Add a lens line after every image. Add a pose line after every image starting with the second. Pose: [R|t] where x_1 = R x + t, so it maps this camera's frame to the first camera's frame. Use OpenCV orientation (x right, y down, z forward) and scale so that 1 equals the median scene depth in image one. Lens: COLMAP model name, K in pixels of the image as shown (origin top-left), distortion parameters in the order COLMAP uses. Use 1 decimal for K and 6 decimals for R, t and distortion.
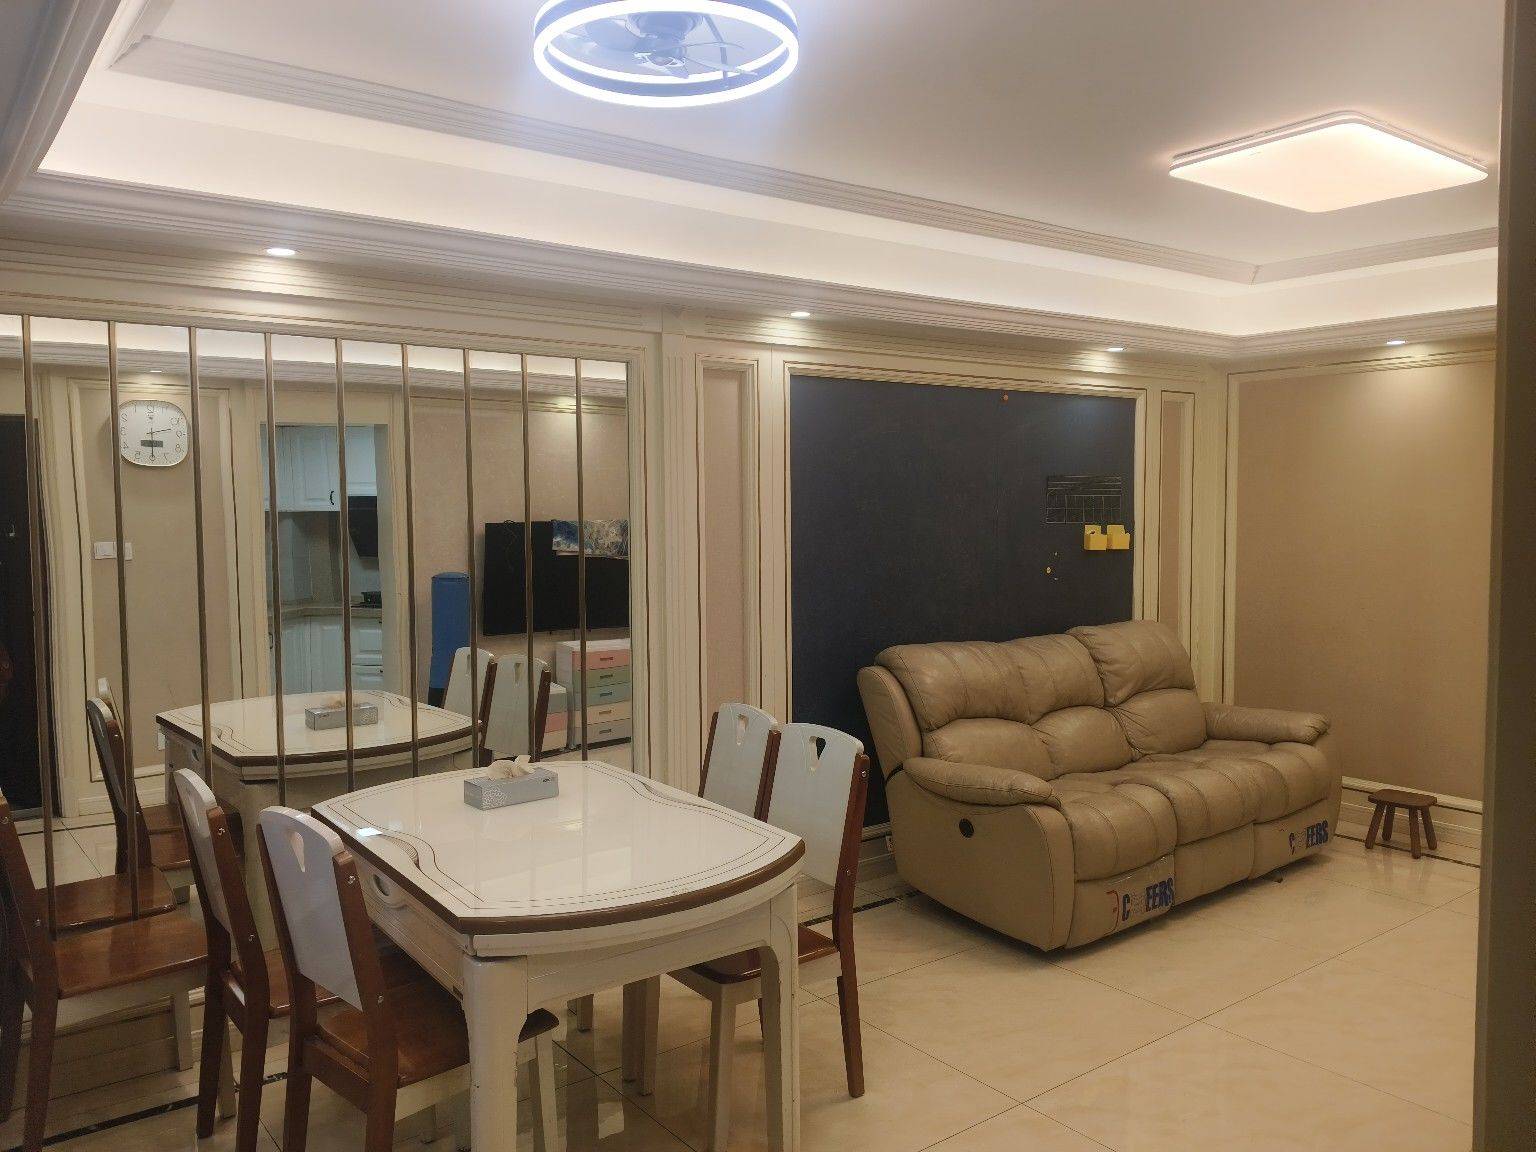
lens RADIAL K [[1070.7, 0, 768.0], [0, 1070.7, 576.0], [0, 0, 1]] dist [-0.037523, -0.000947]
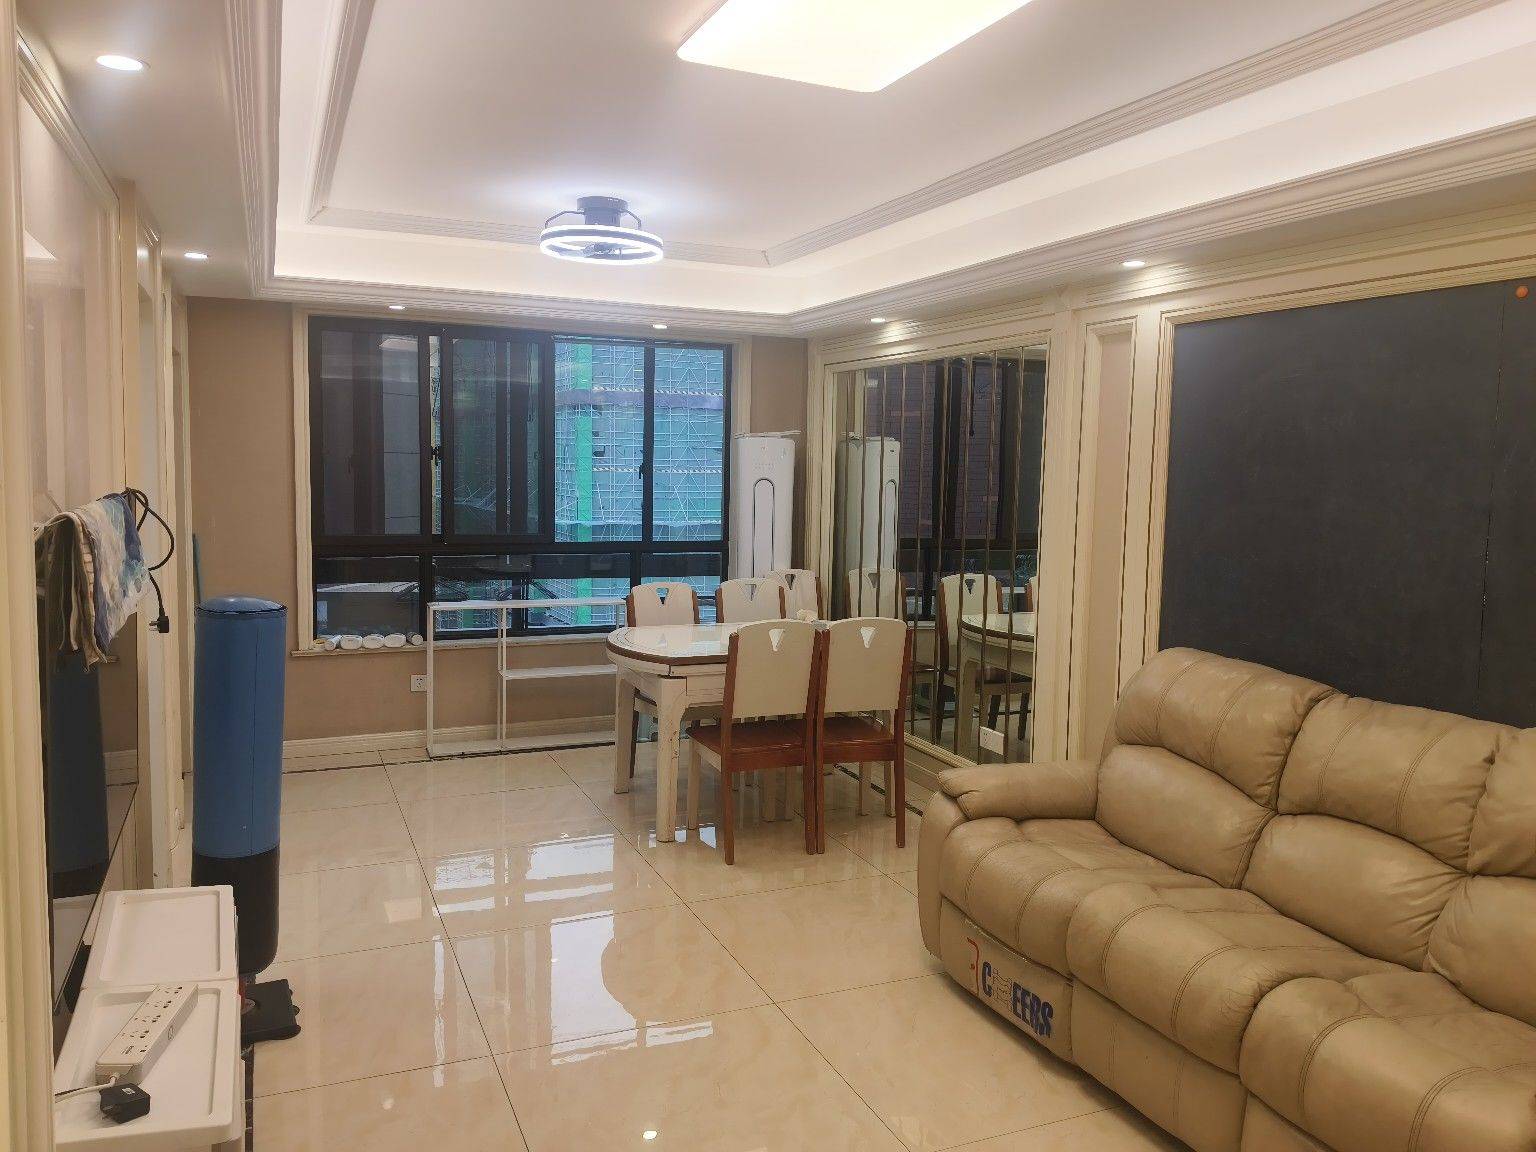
lens RADIAL K [[1172.7, 0, 762.5], [0, 1172.7, 566.5], [0, 0, 1]] dist [0.133482, -0.286563]
pose [[-0.195747, 0.107955, -0.974694, 1.169923], [-0.057971, 0.990910, 0.121393, -0.095935], [0.978939, 0.080266, -0.187710, 0.936878]]
